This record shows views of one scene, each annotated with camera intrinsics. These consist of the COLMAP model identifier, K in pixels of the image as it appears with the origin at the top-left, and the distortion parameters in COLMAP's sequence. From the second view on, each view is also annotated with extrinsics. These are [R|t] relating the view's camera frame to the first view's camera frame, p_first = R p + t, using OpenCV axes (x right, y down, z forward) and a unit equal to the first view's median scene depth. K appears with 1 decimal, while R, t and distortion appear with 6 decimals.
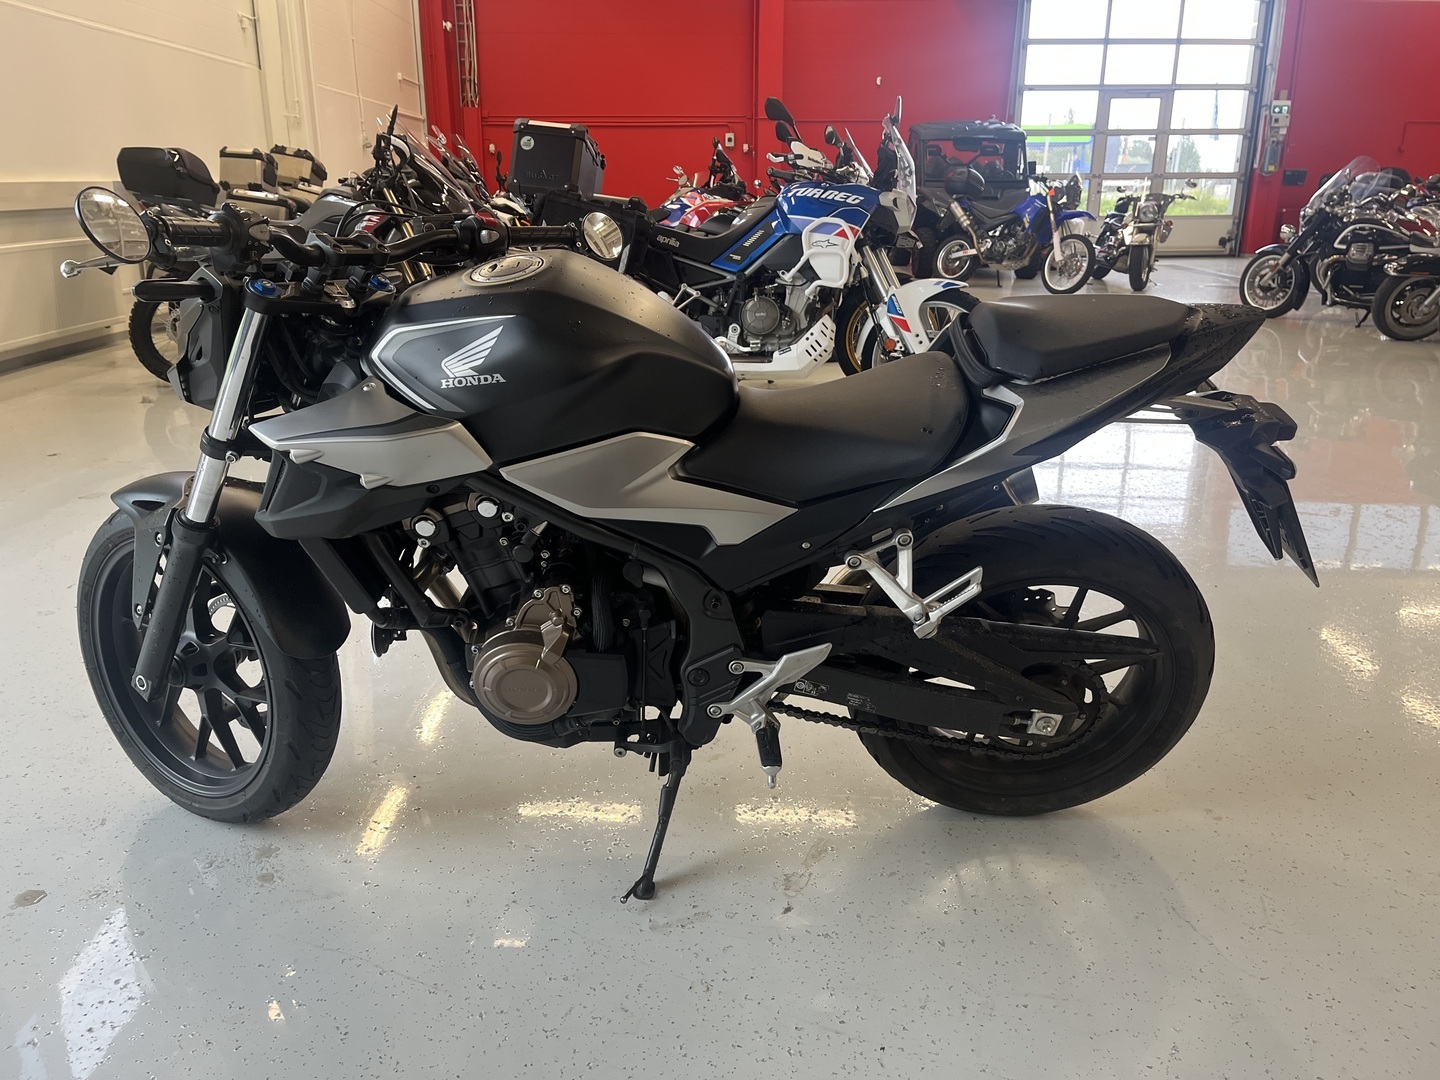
lens RADIAL K [[1104.1, 0, 720.0], [0, 1104.1, 540.0], [0, 0, 1]] dist [0.076935, -0.103118]
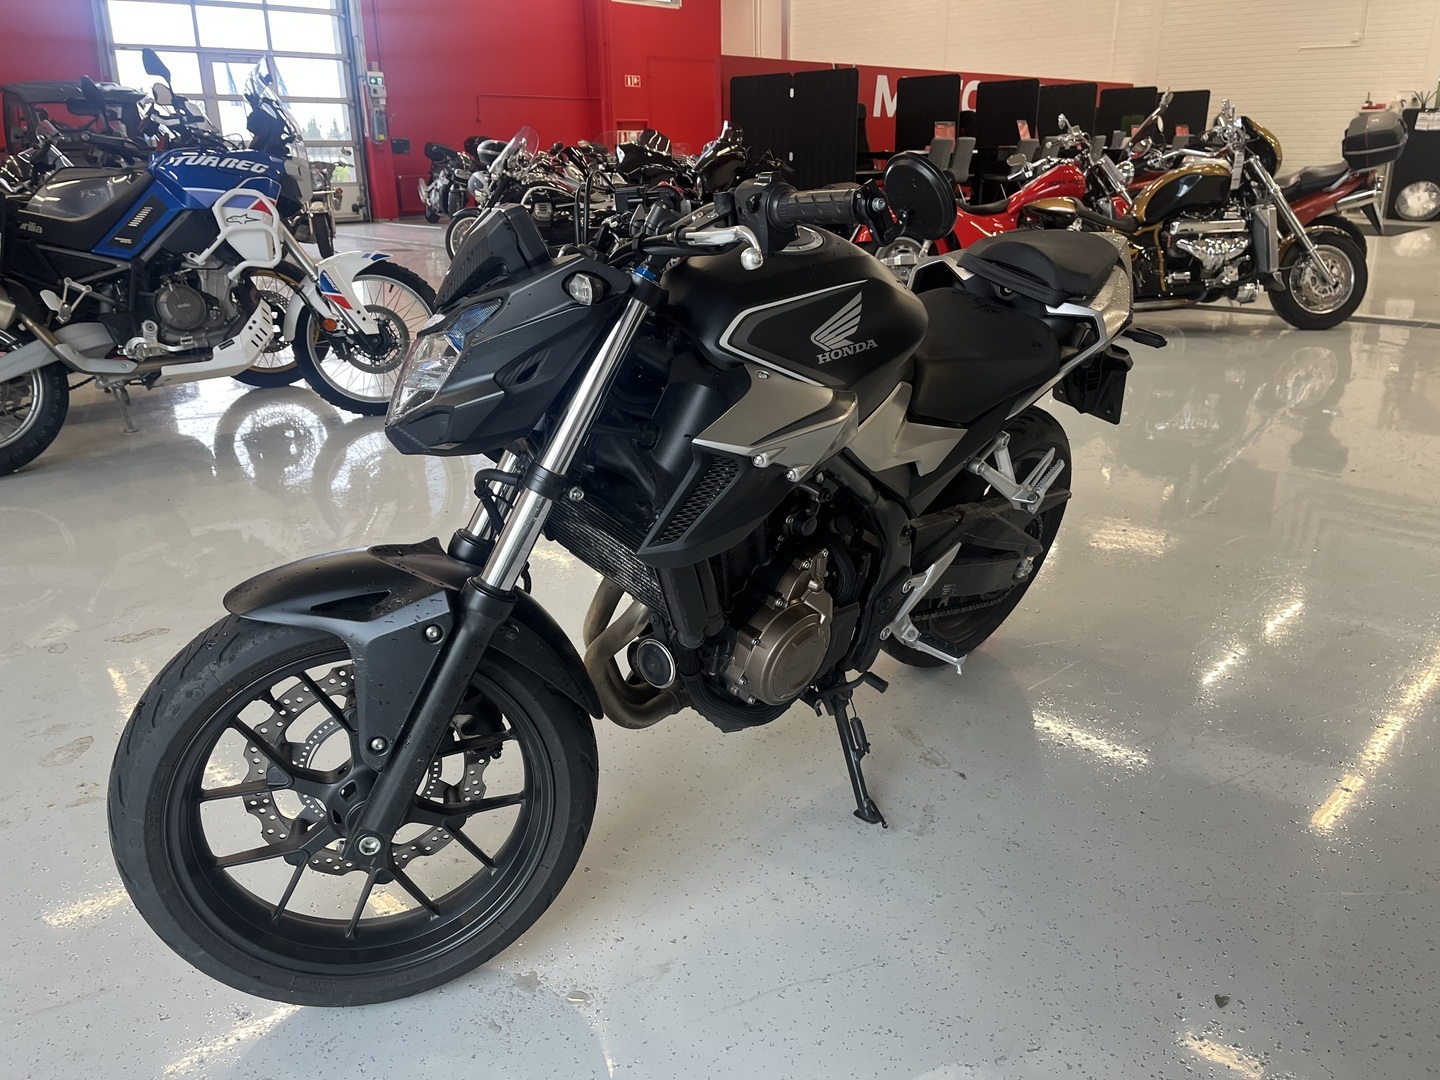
lens RADIAL K [[1087.8, 0, 720.0], [0, 1087.8, 540.0], [0, 0, 1]] dist [0.113656, -0.133890]
pose [[0.696459, -0.250826, 0.672333, -0.289783], [0.232437, 0.965263, 0.119332, -0.035876], [-0.678910, 0.073165, 0.730567, 0.110222]]
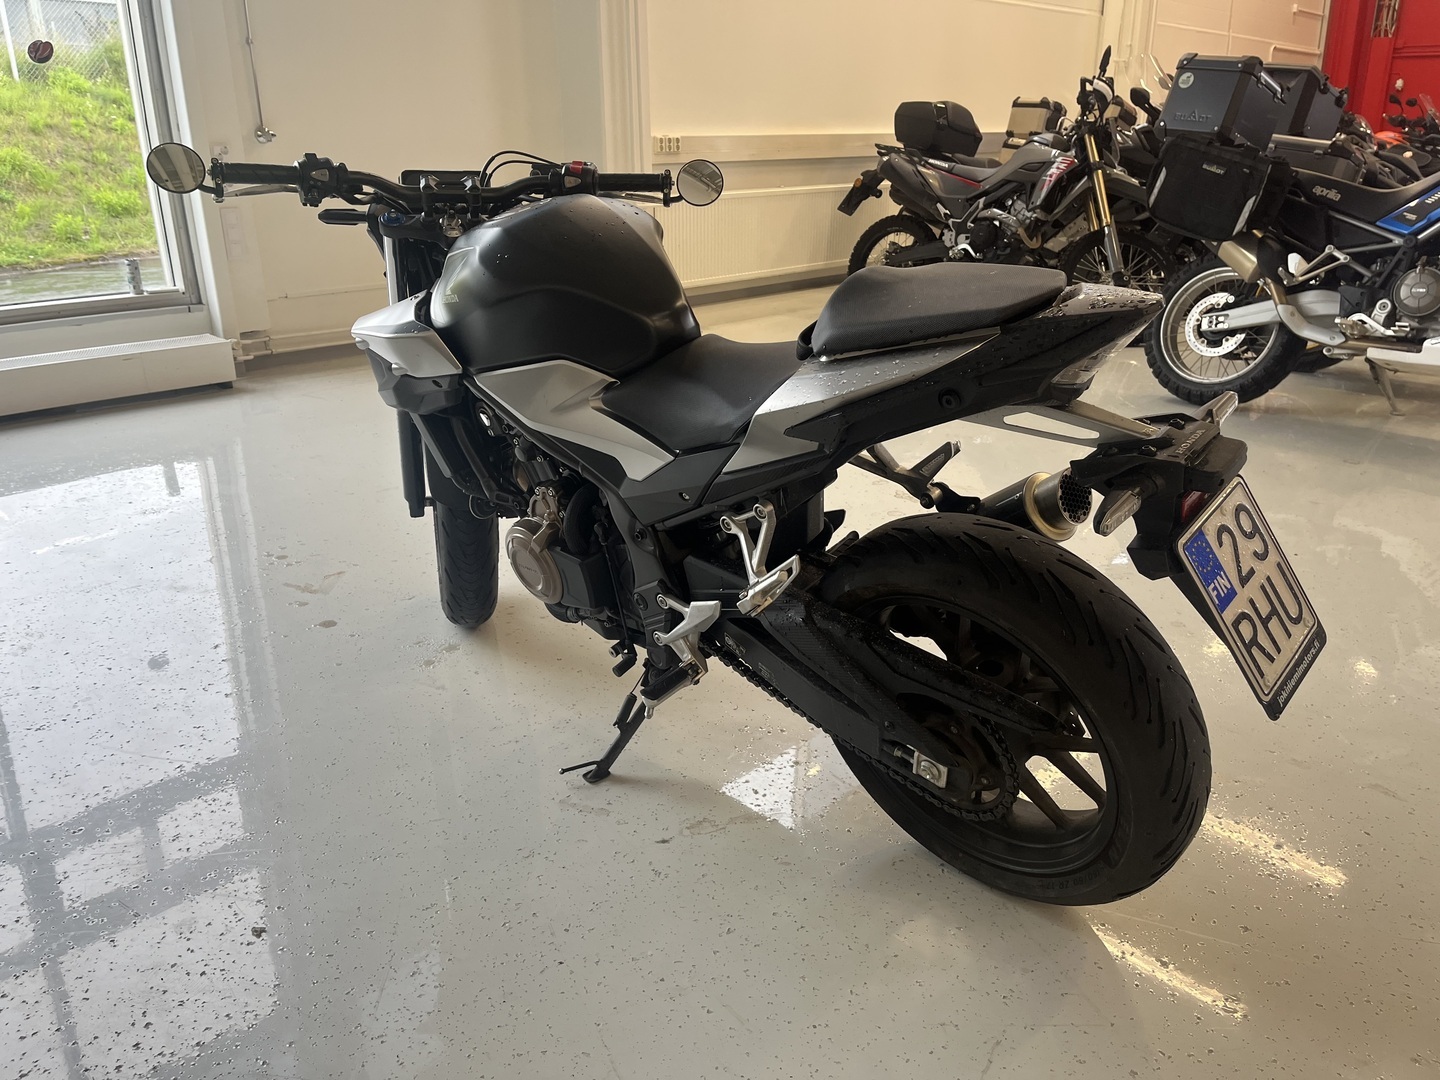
lens RADIAL K [[1104.1, 0, 720.0], [0, 1104.1, 540.0], [0, 0, 1]] dist [0.076935, -0.103118]
pose [[0.703273, 0.232988, -0.671657, 0.258273], [-0.203250, 0.971232, 0.124089, -0.029146], [0.681246, 0.049246, 0.730397, 0.091082]]
